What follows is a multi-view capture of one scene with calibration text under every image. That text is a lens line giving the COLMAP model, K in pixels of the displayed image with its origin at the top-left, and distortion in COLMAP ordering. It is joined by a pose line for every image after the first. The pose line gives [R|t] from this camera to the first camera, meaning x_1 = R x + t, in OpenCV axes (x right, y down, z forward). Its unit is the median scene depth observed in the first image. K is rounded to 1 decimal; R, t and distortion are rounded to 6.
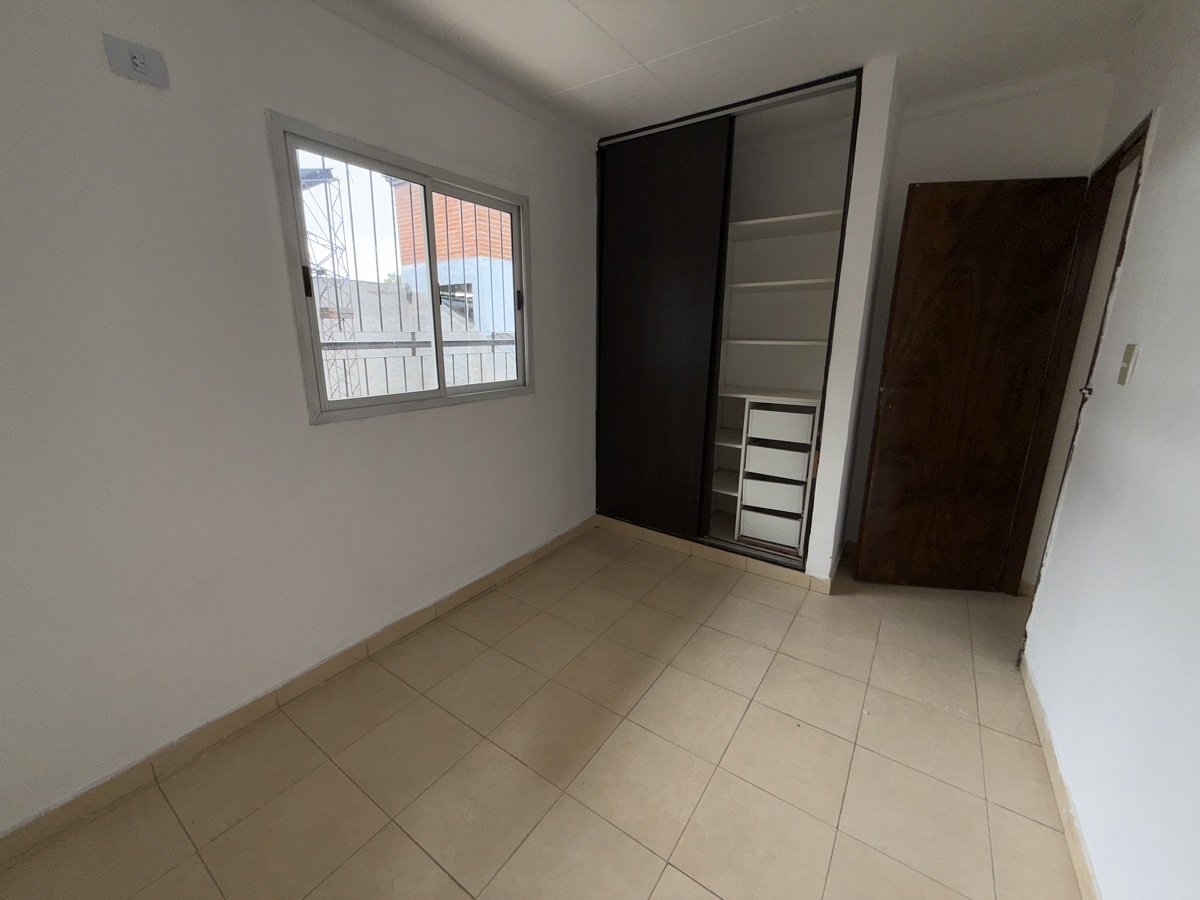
lens RADIAL K [[476.8, 0, 600.0], [0, 476.8, 450.0], [0, 0, 1]] dist [-0.001518, -0.000231]
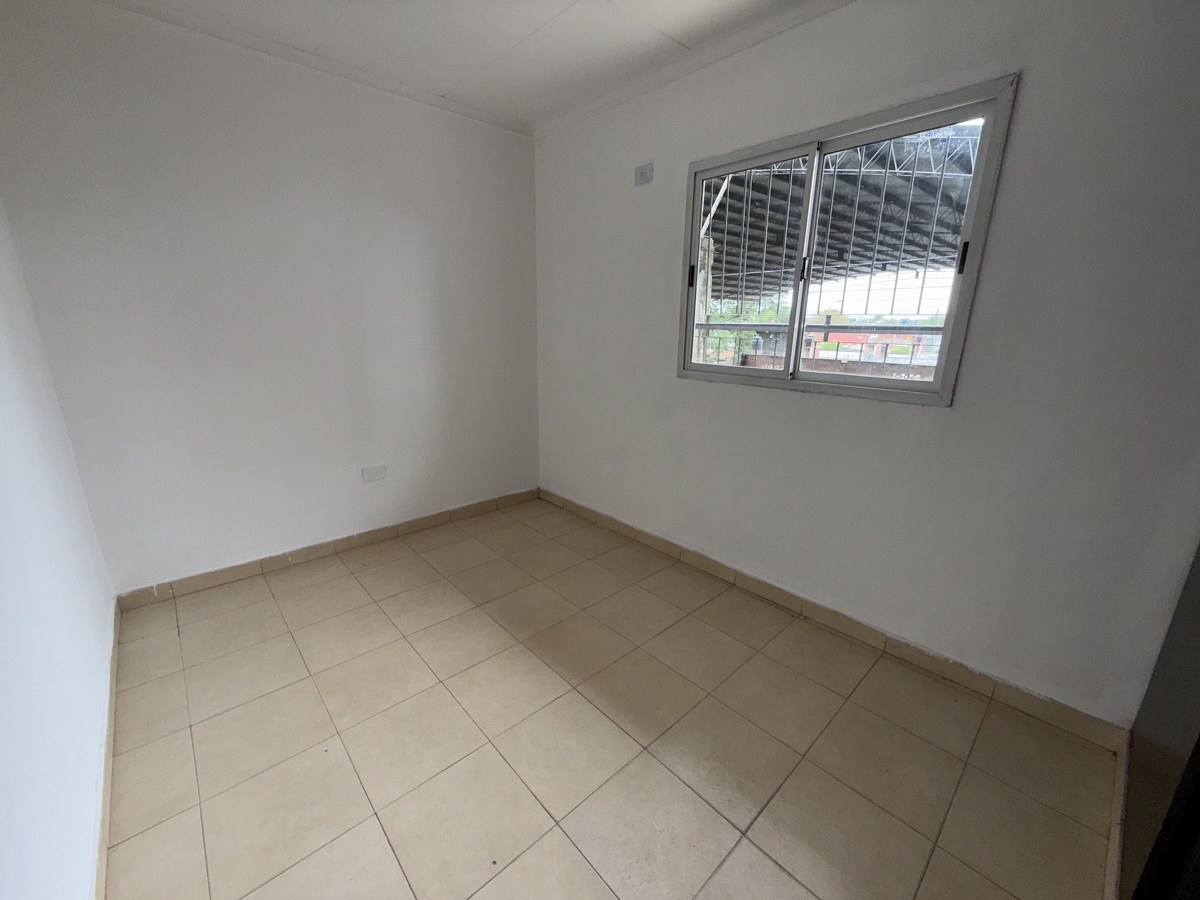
lens RADIAL K [[476.8, 0, 600.0], [0, 476.8, 450.0], [0, 0, 1]] dist [-0.001518, -0.000231]
pose [[-0.212203, 0.242697, -0.946609, 0.786695], [-0.249590, 0.923082, 0.292616, -0.191635], [0.944815, 0.298358, -0.135306, 0.936417]]
